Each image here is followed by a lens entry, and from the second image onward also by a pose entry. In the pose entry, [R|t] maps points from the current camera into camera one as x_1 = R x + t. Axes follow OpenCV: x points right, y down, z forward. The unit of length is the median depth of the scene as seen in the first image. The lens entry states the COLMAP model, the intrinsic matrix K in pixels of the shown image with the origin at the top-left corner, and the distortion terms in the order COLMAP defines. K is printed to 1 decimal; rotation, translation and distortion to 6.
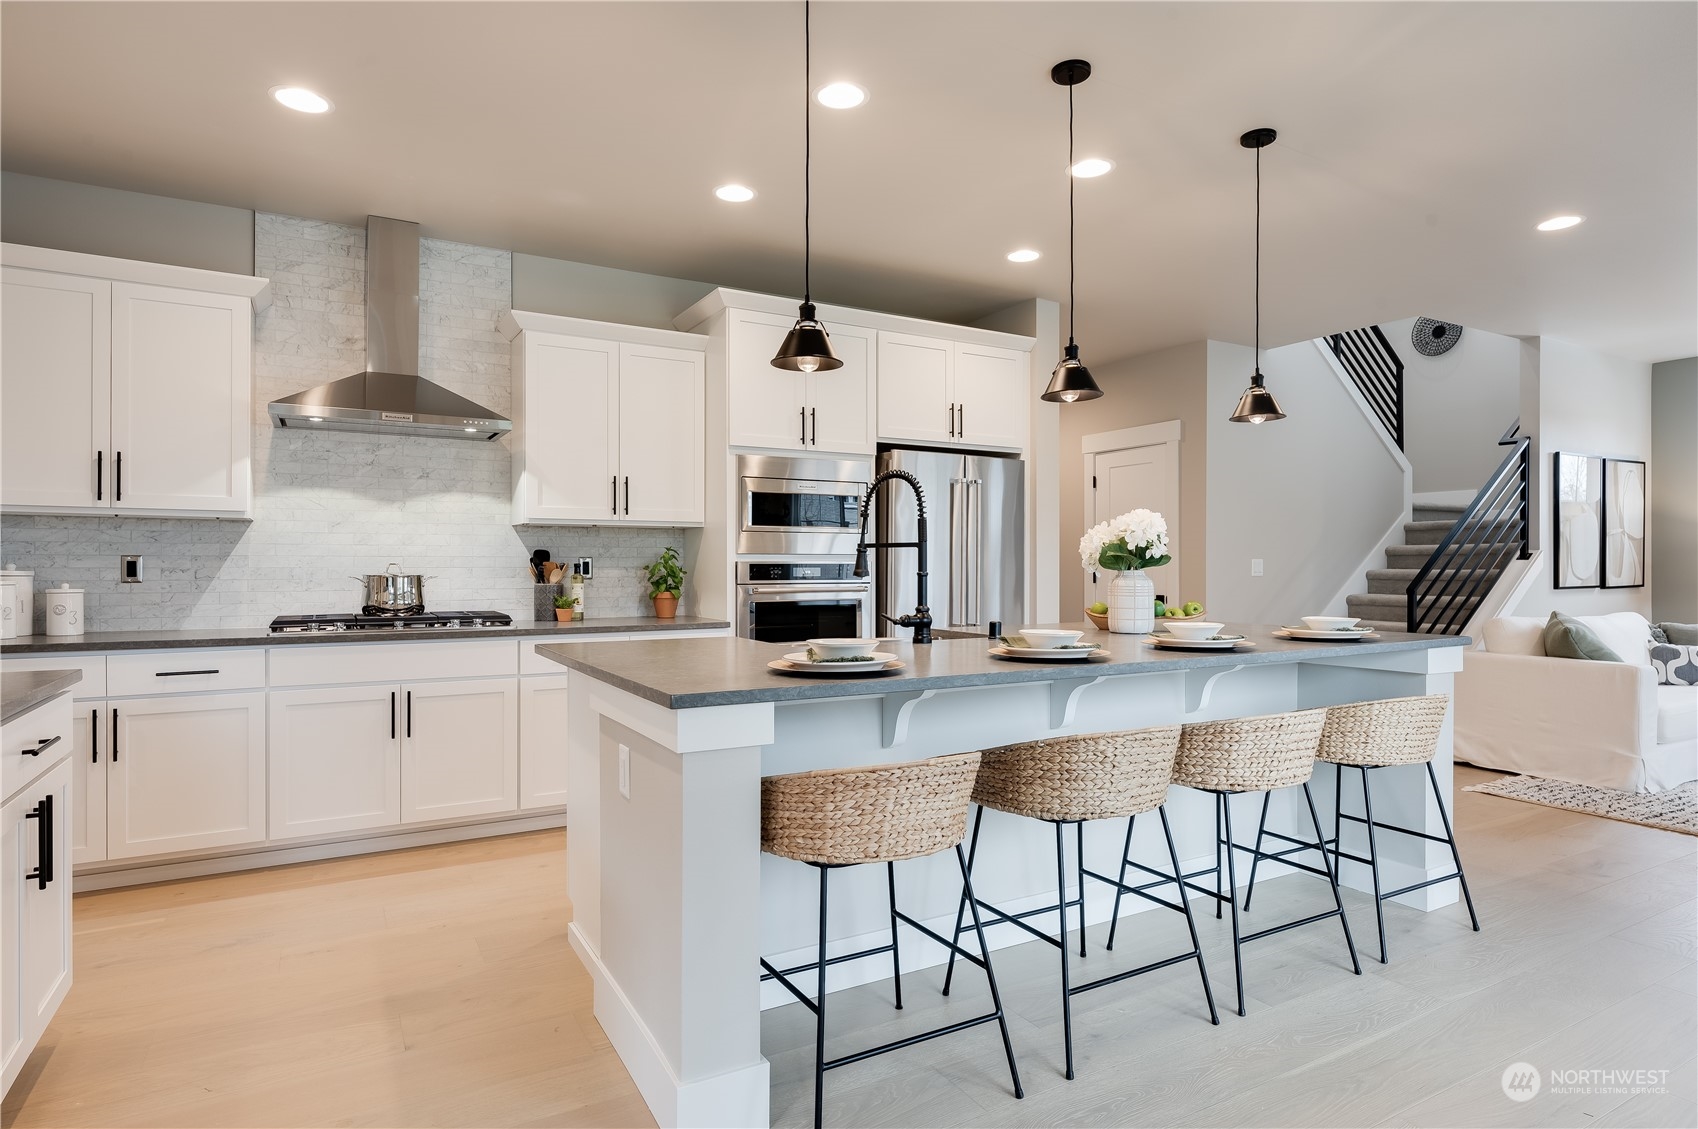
lens RADIAL K [[927.0, 0, 849.7], [0, 927.0, 569.3], [0, 0, 1]] dist [-0.004785, -0.000895]
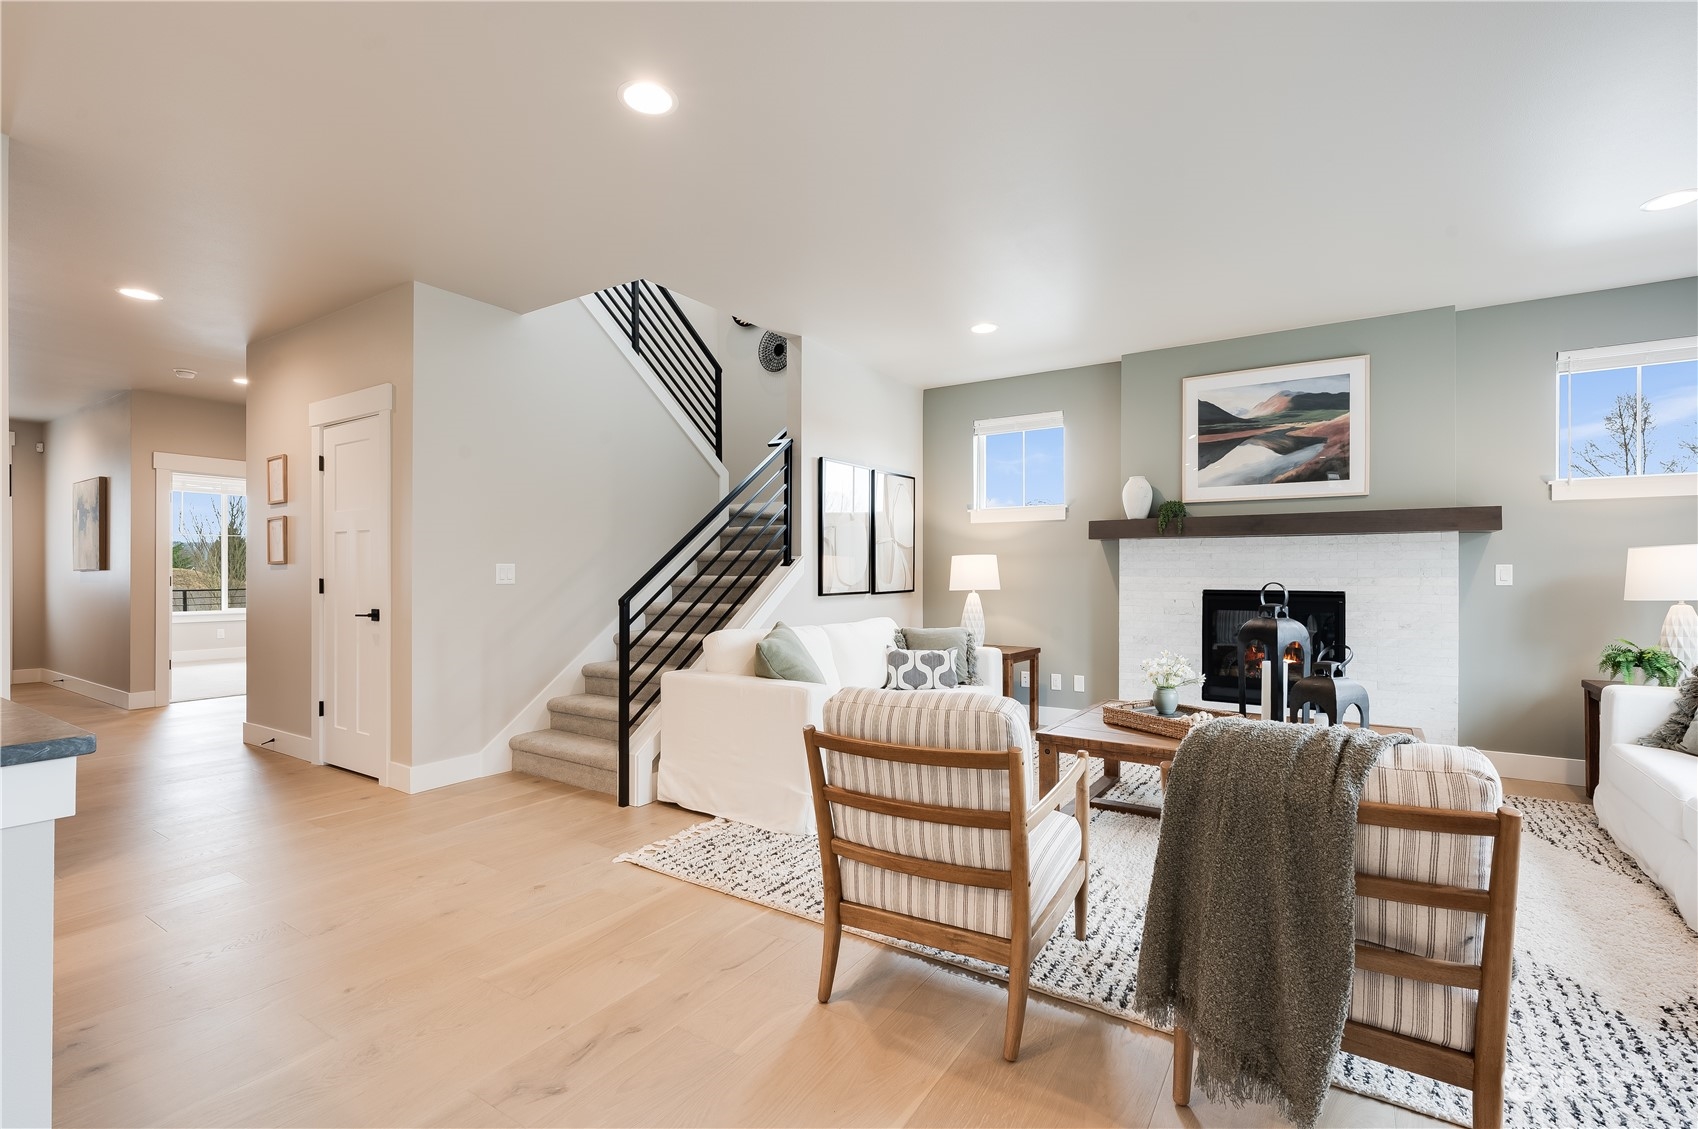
lens RADIAL K [[753.3, 0, 848.3], [0, 753.3, 569.3], [0, 0, 1]] dist [0.001190, 0.000019]
pose [[0.887992, 0.003852, 0.459843, 0.419124], [-0.000570, 0.999973, -0.007275, -0.000902], [-0.459859, 0.006198, 0.887970, 0.267293]]
